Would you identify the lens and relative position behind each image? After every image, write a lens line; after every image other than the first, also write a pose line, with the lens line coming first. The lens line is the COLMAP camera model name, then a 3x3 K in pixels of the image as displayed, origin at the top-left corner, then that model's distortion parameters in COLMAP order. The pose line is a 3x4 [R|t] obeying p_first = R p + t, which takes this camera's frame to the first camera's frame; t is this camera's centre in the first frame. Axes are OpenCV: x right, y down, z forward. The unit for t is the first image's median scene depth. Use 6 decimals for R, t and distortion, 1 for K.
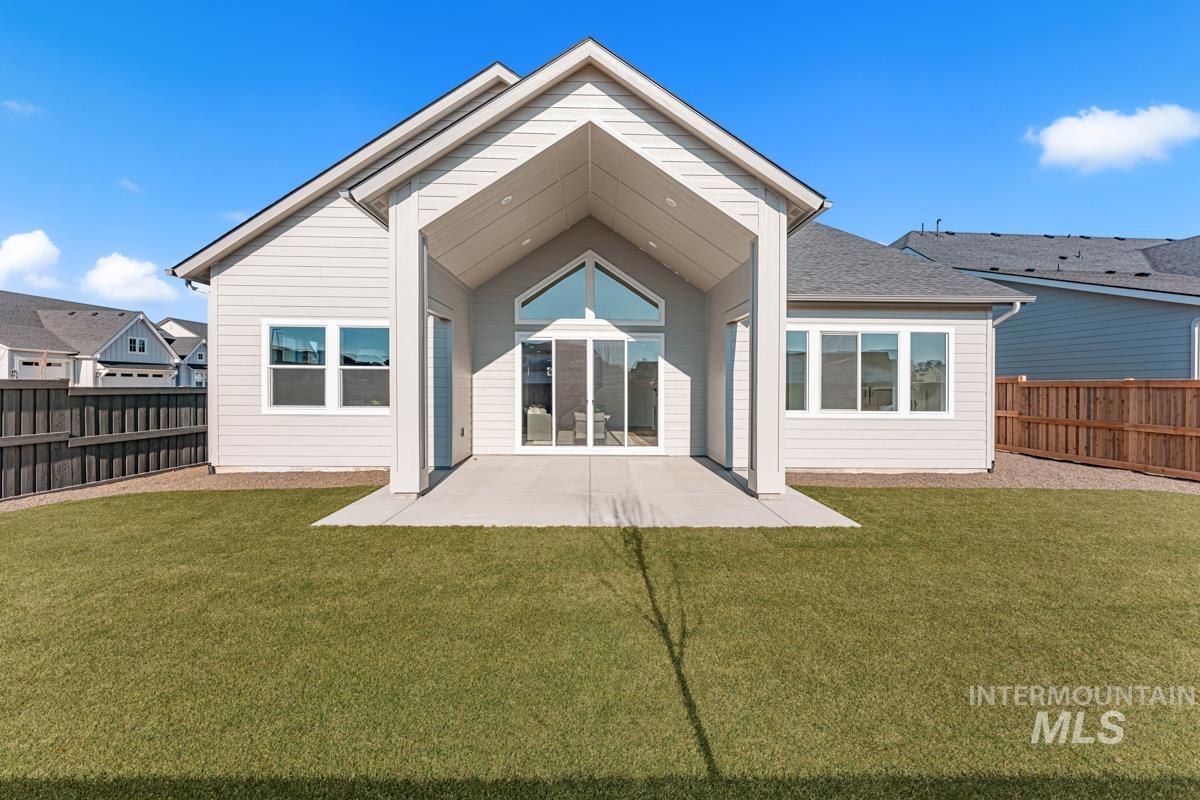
lens RADIAL K [[485.4, 0, 598.8], [0, 485.4, 393.7], [0, 0, 1]] dist [0.004025, -0.000268]
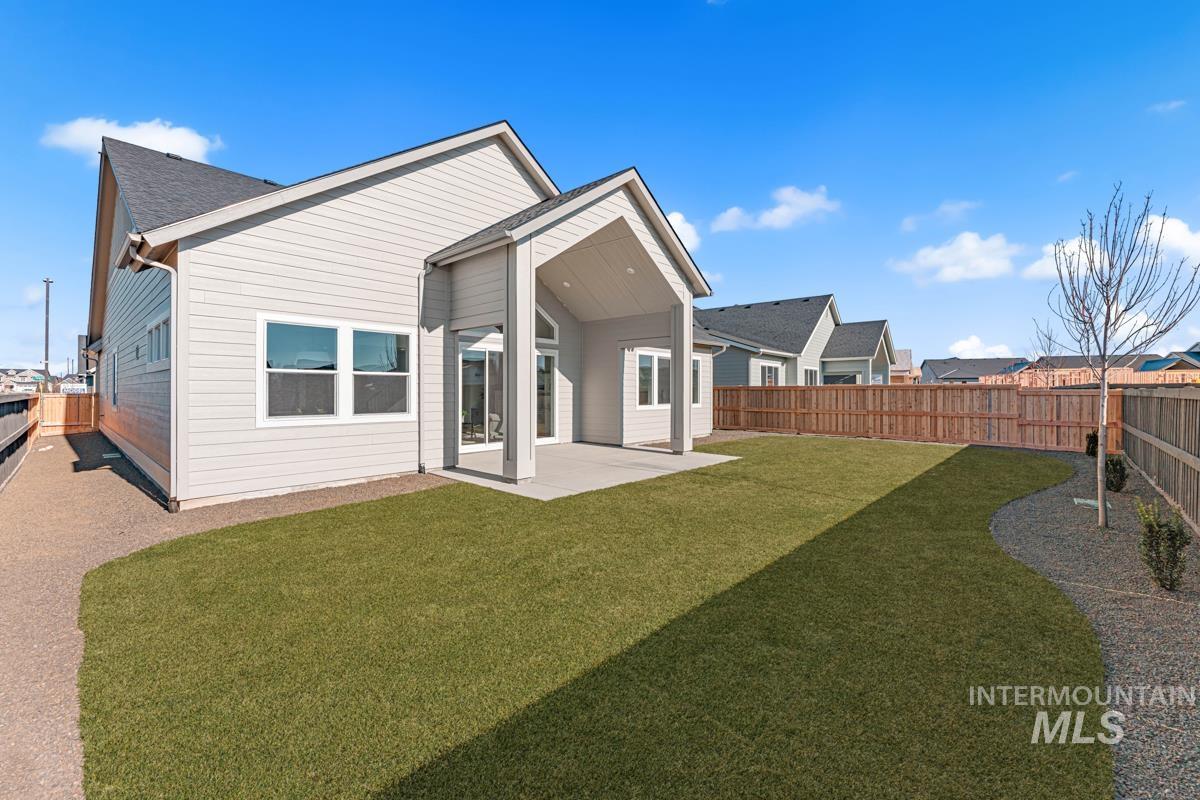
lens RADIAL K [[485.4, 0, 602.5], [0, 485.4, 392.5], [0, 0, 1]] dist [0.004025, -0.000268]
pose [[0.690439, -0.009344, 0.723330, -0.851936], [0.015033, 0.999886, -0.001433, -0.007259], [-0.723234, 0.011863, 0.690501, 0.006577]]
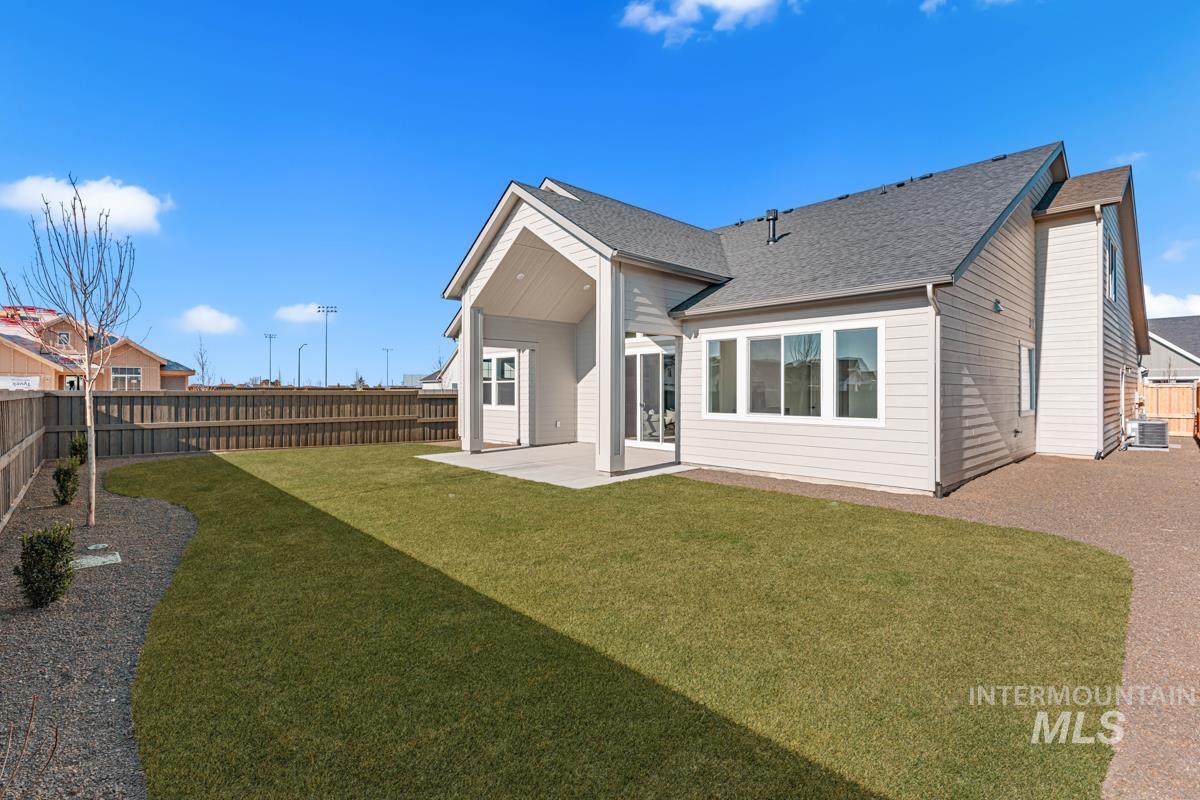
lens RADIAL K [[547.5, 0, 605.5], [0, 547.5, 399.4], [0, 0, 1]] dist [-0.004712, -0.000168]
pose [[0.674212, 0.003195, -0.738531, 1.110248], [-0.005700, 0.999983, -0.000878, 0.006236], [0.738516, 0.004802, 0.674219, -0.007604]]
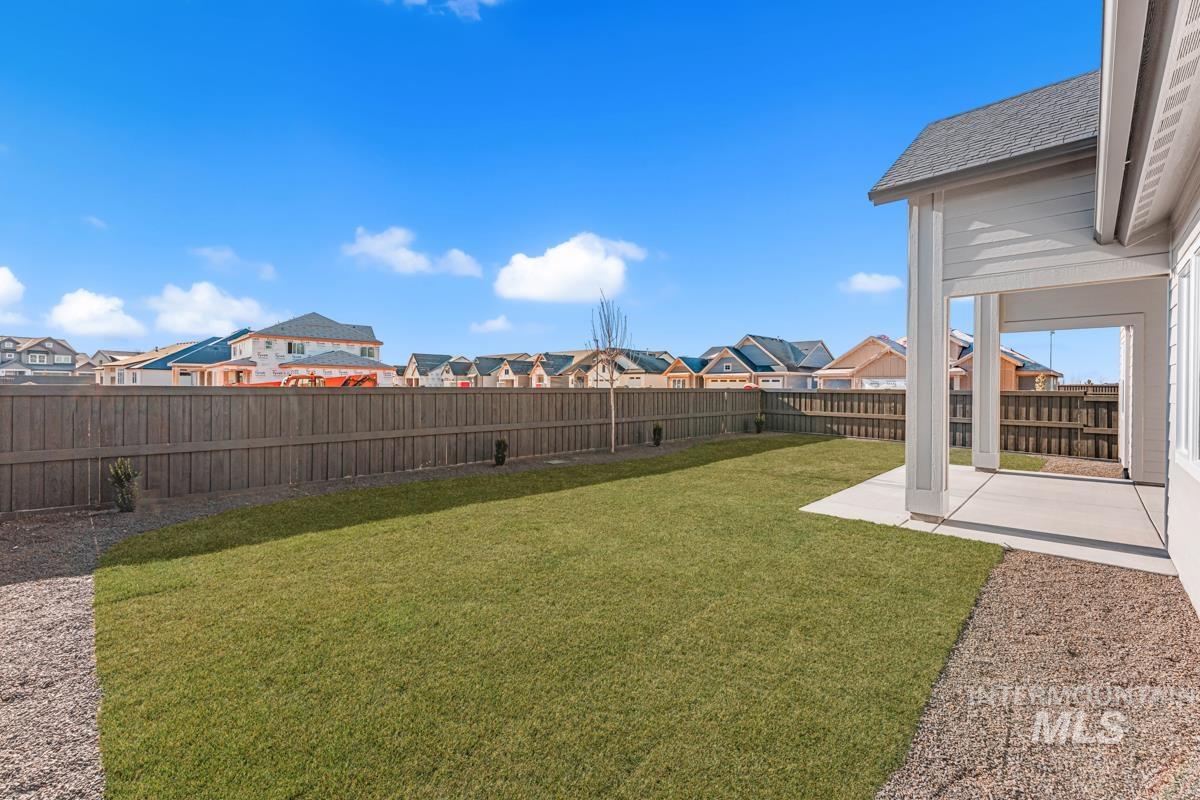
lens RADIAL K [[485.4, 0, 592.2], [0, 485.4, 390.9], [0, 0, 1]] dist [0.004025, -0.000268]
pose [[-0.727119, -0.008229, -0.686462, 1.092708], [-0.022823, 0.999665, 0.012191, -0.007382], [0.686132, 0.024531, -0.727064, 0.844625]]
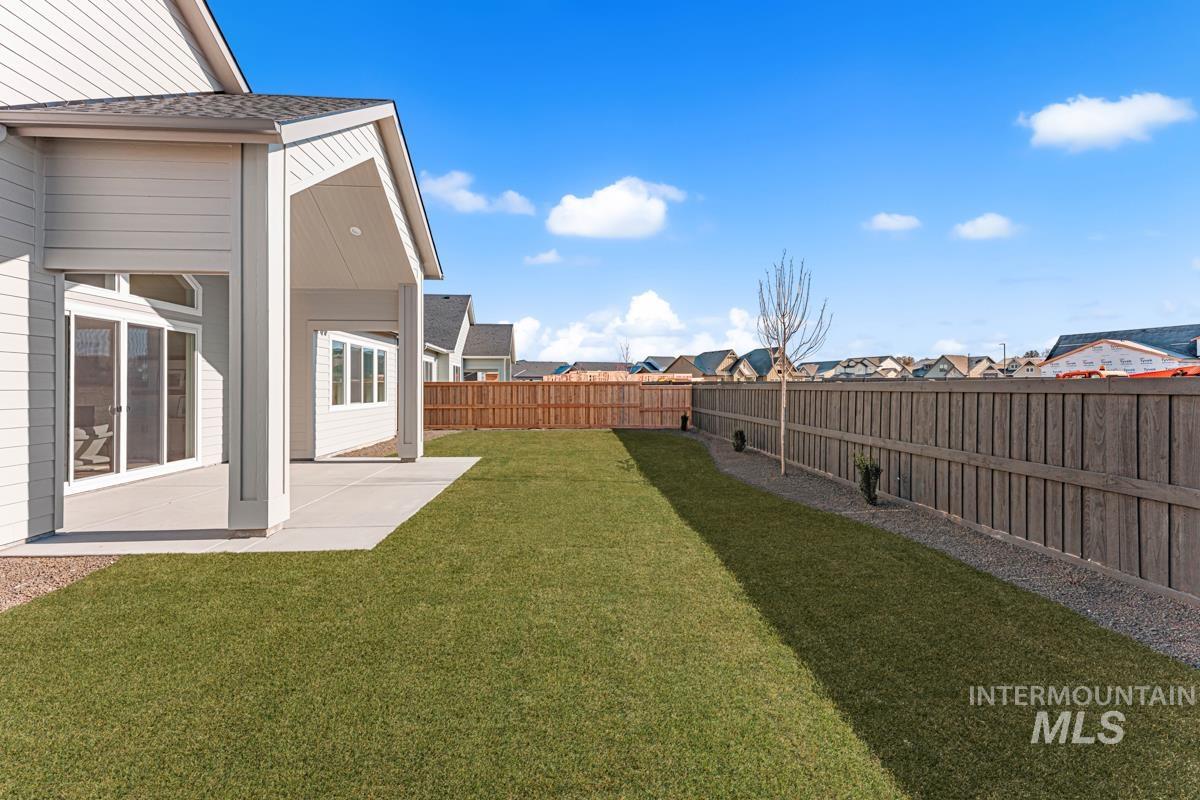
lens RADIAL K [[485.4, 0, 596.0], [0, 485.4, 386.1], [0, 0, 1]] dist [0.004025, -0.000268]
pose [[-0.042573, -0.005087, 0.999080, -0.884656], [0.017648, 0.999827, 0.005842, -0.009774], [-0.998937, 0.017881, -0.042476, 0.388970]]
